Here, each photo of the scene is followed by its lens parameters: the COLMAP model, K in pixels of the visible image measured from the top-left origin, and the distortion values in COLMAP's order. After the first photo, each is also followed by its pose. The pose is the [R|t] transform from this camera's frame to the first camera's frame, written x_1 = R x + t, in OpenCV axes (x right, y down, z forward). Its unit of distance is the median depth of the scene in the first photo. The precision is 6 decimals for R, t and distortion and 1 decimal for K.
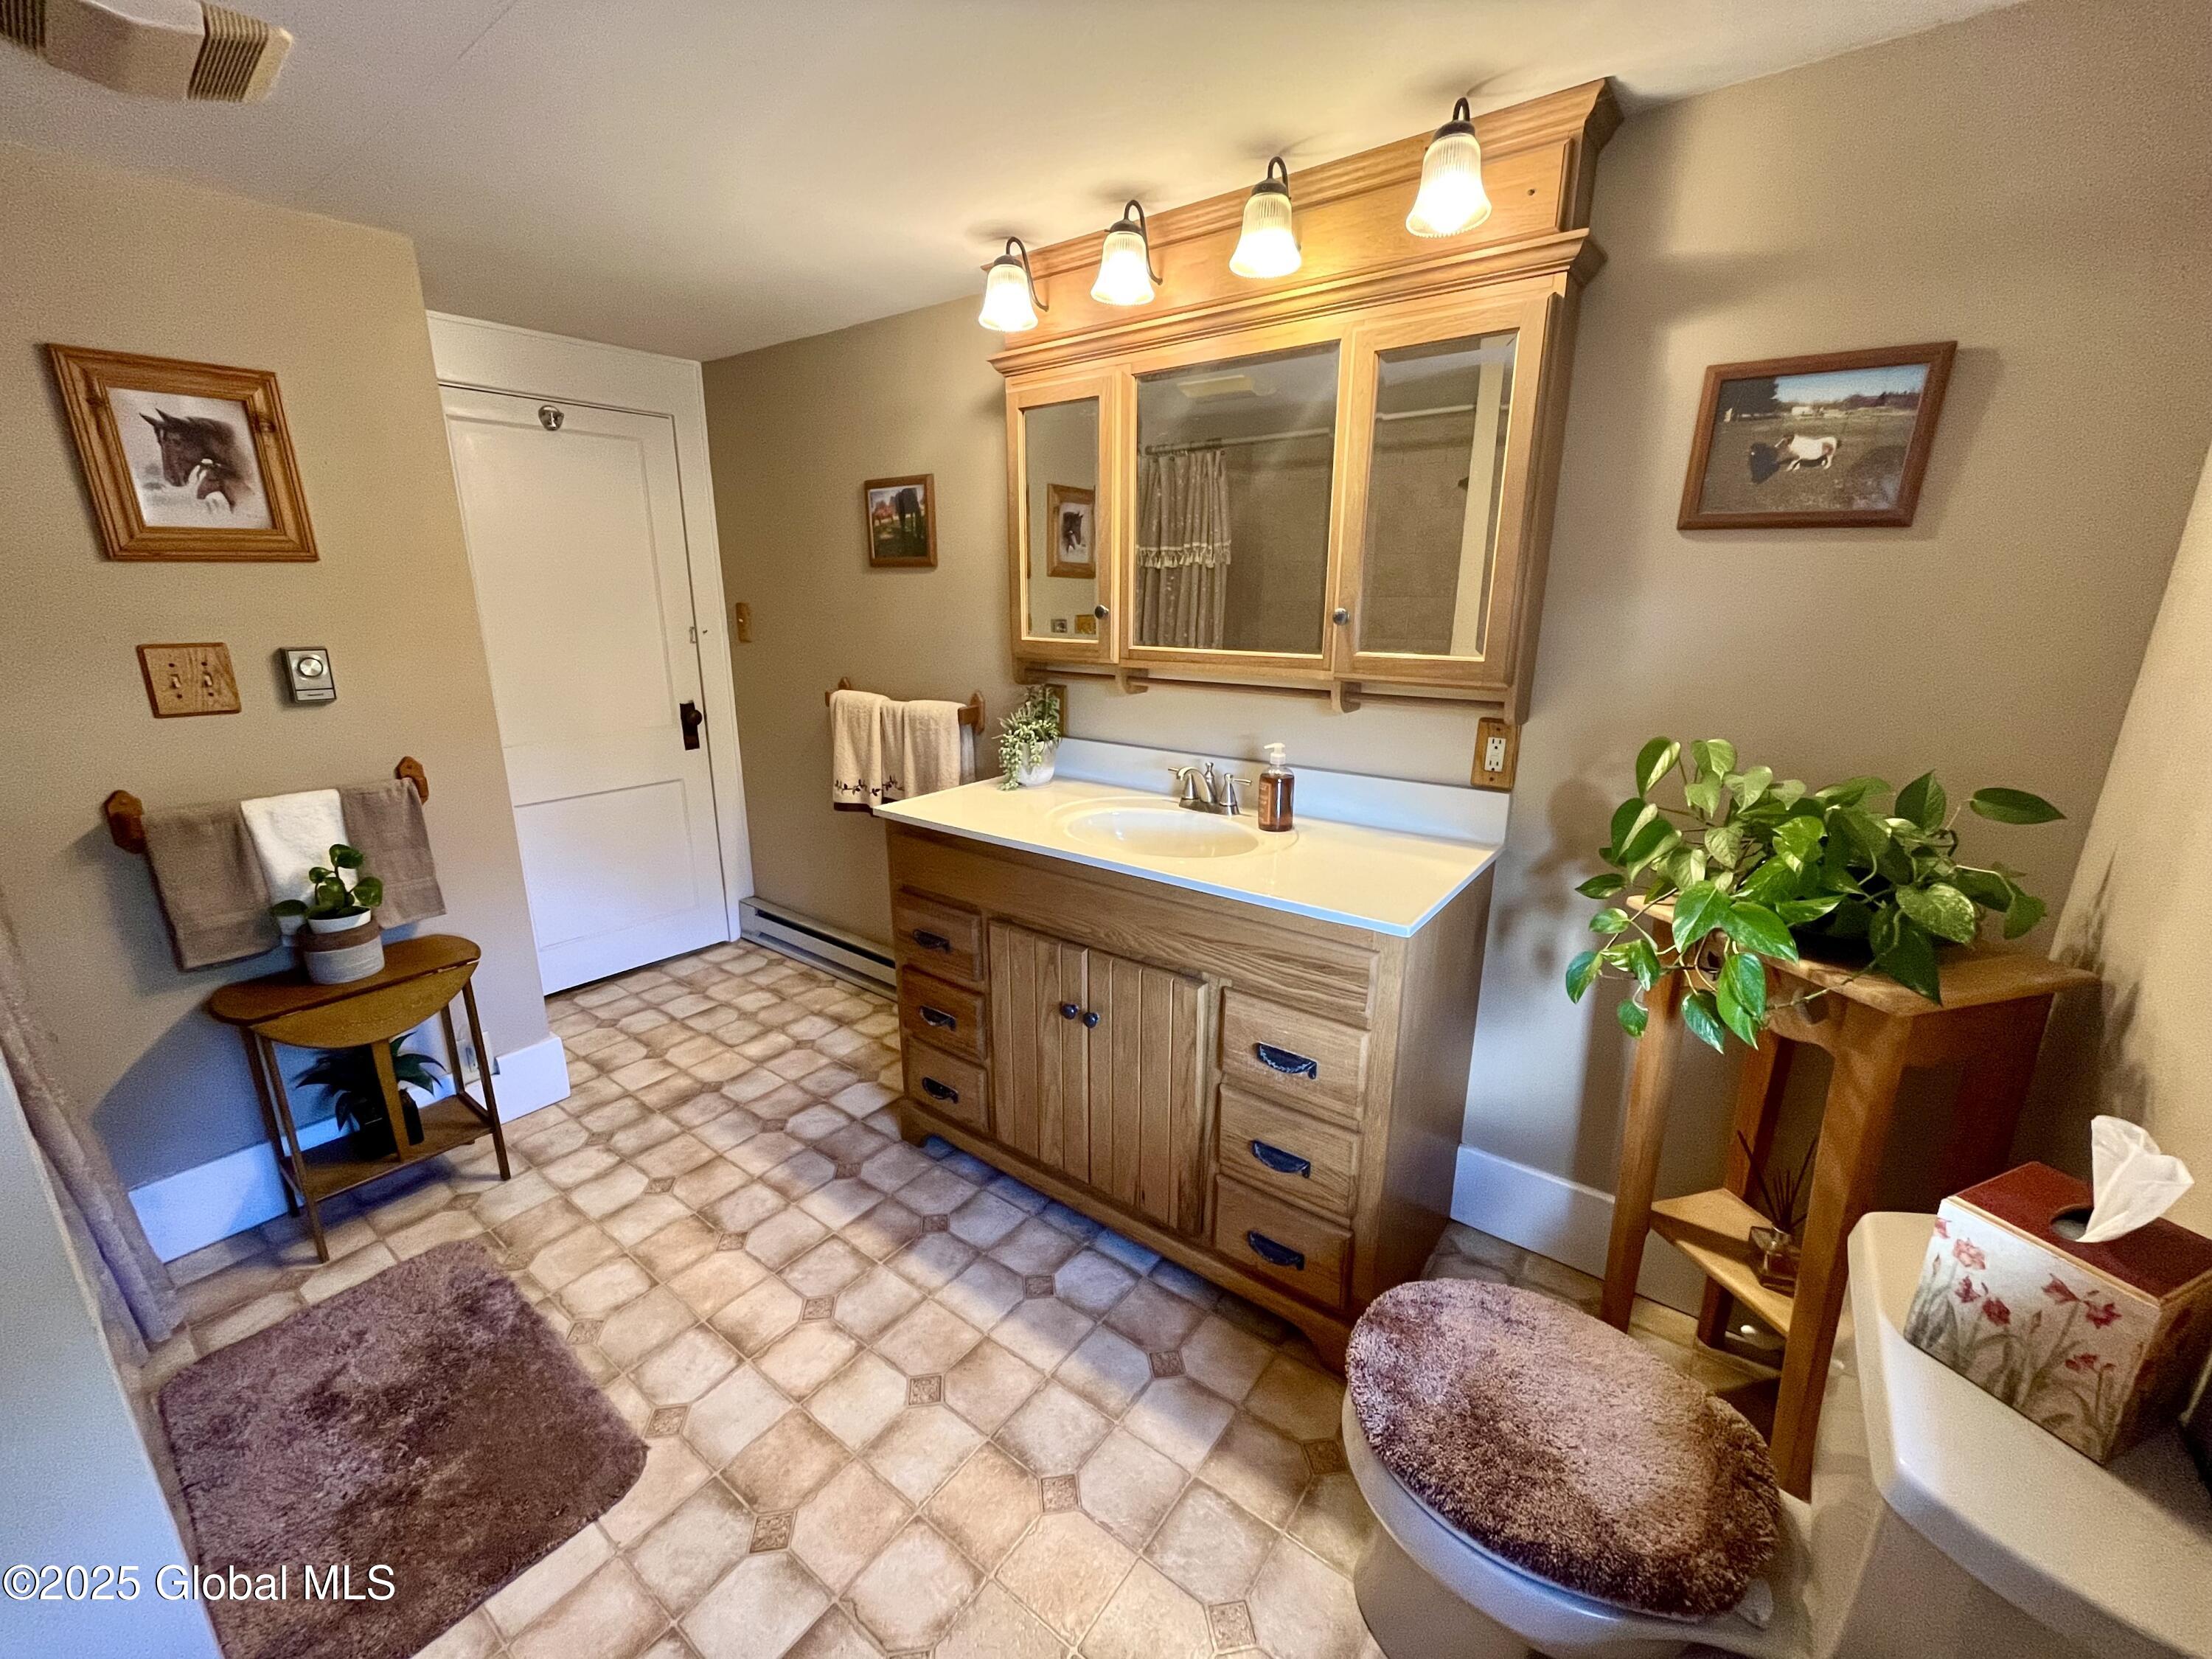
lens RADIAL K [[891.9, 0, 1108.8], [0, 891.9, 831.9], [0, 0, 1]] dist [-0.002753, -0.000804]
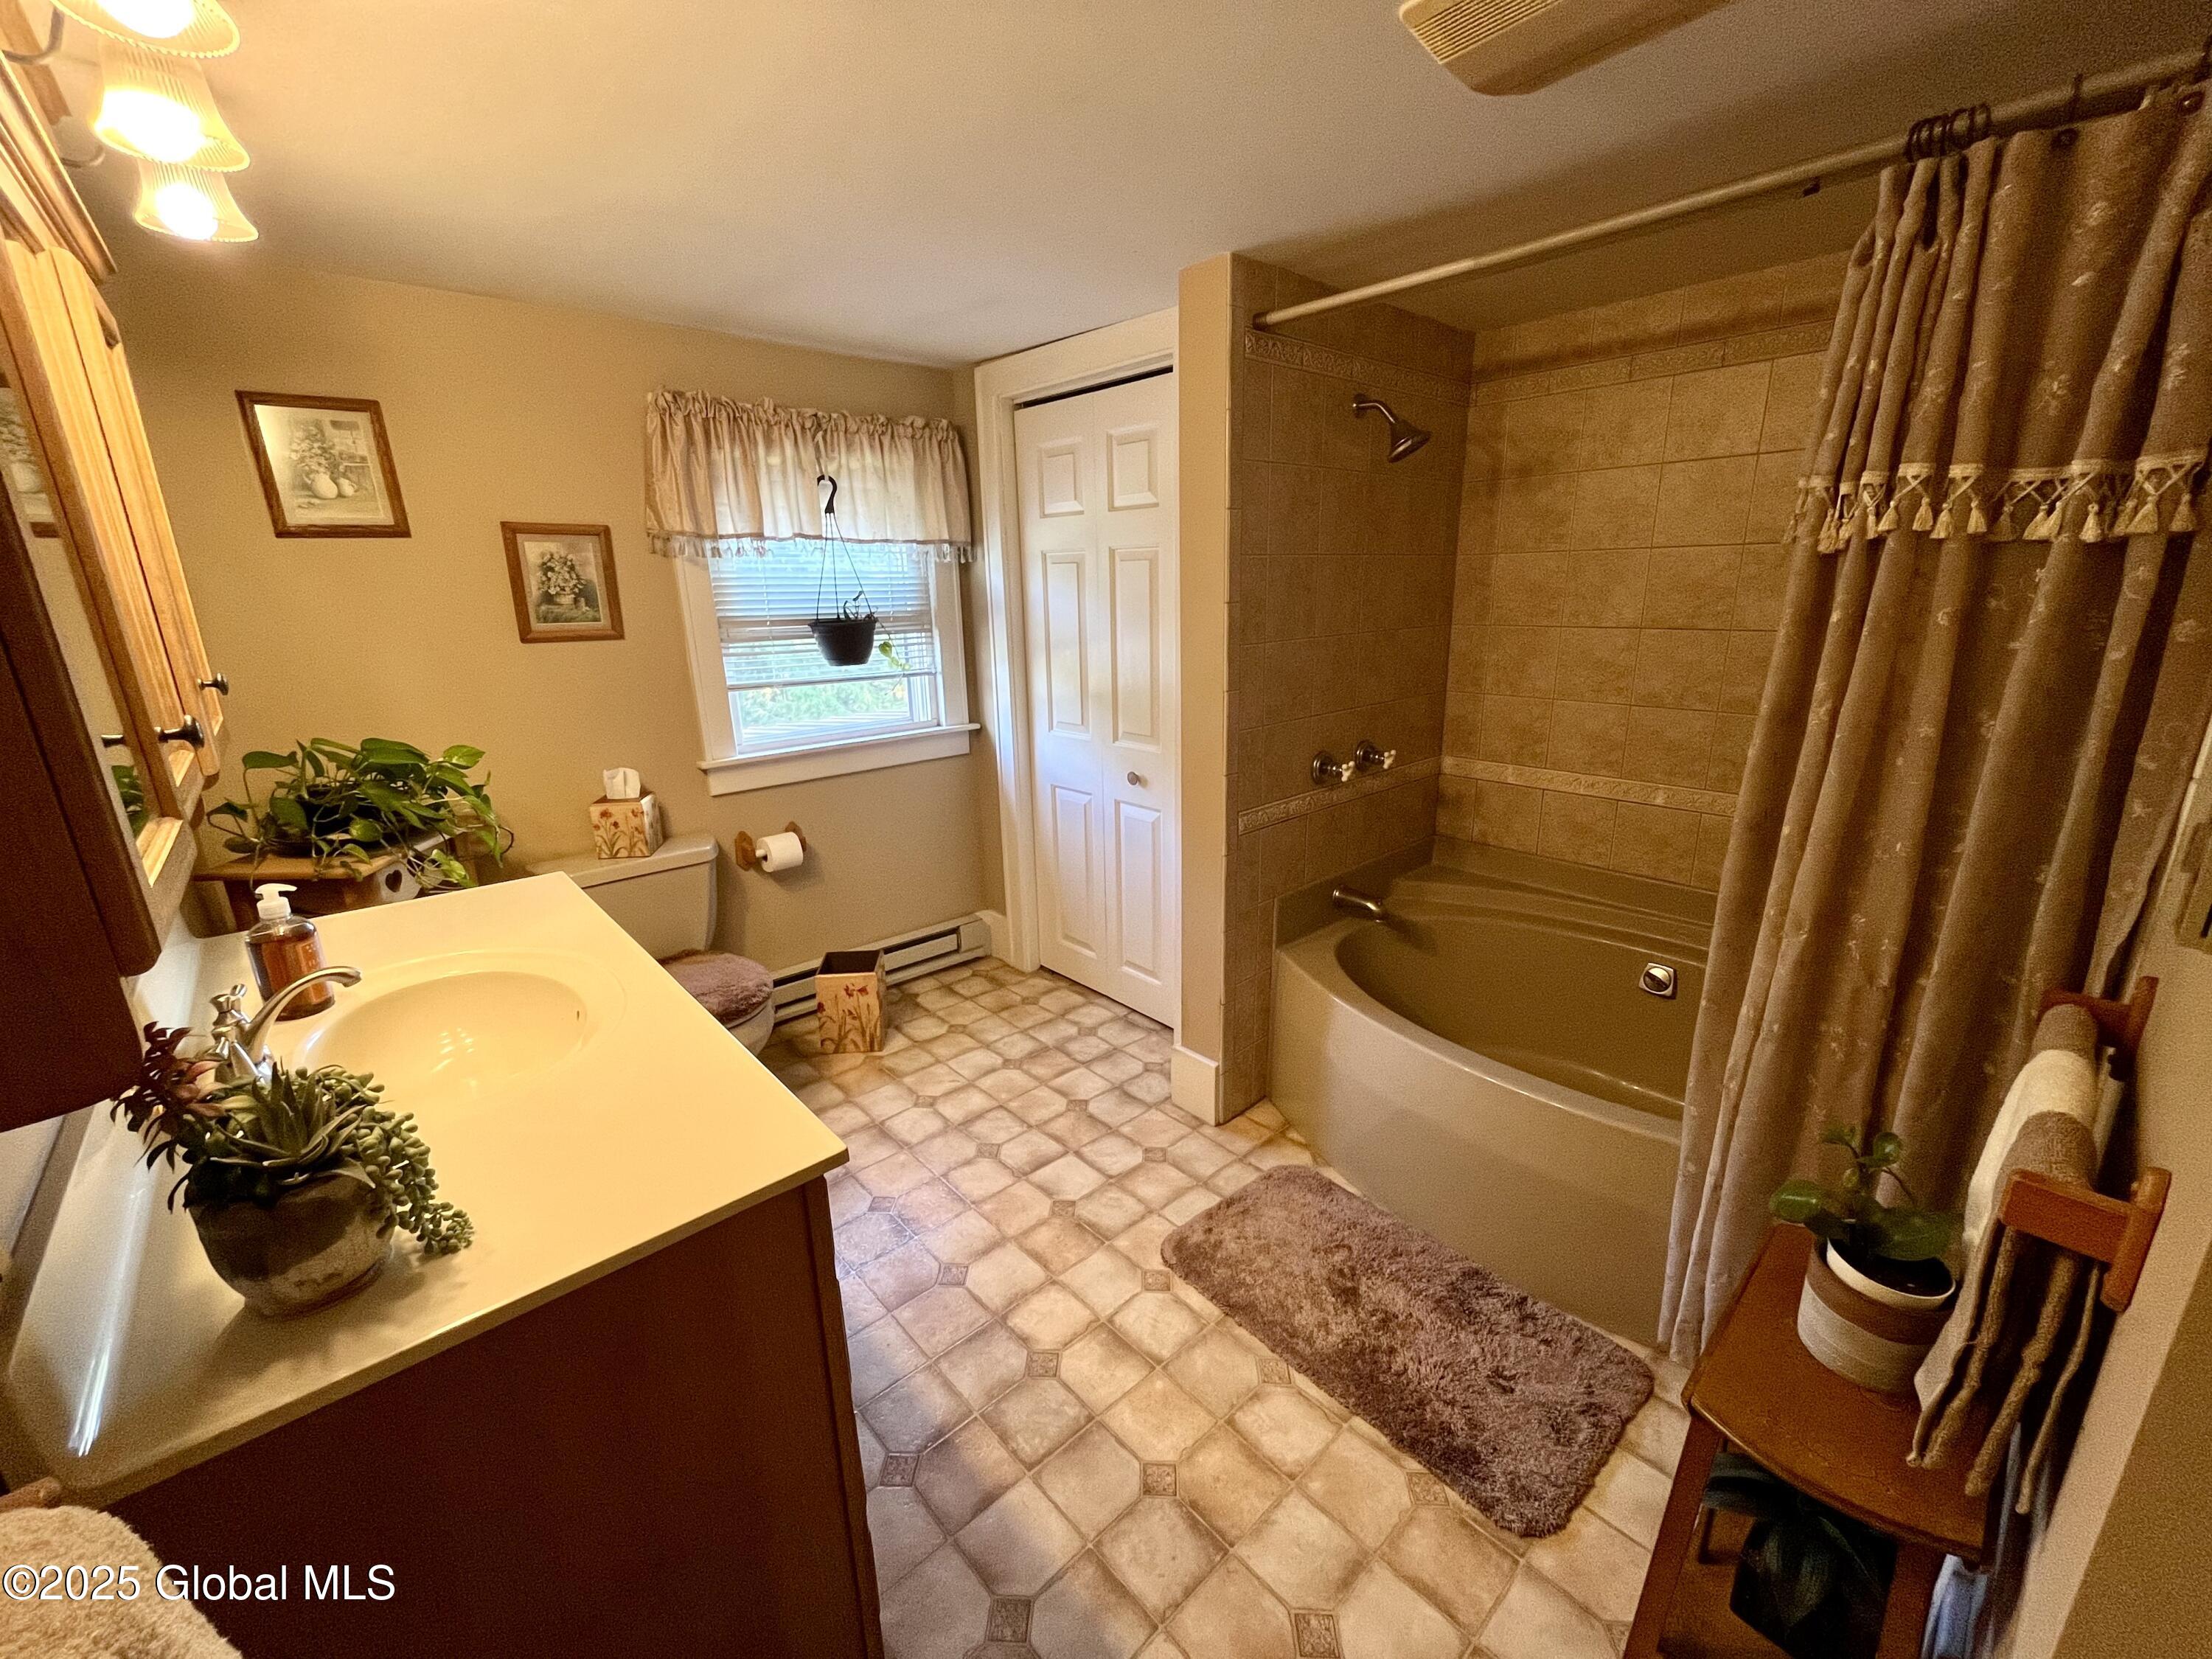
lens RADIAL K [[891.9, 0, 1107.8], [0, 891.9, 832.3], [0, 0, 1]] dist [-0.002753, -0.000804]
pose [[-0.982133, -0.039866, 0.183918, -0.549166], [0.060541, 0.858420, 0.509362, -0.441930], [-0.178185, 0.511396, -0.840669, 1.505924]]
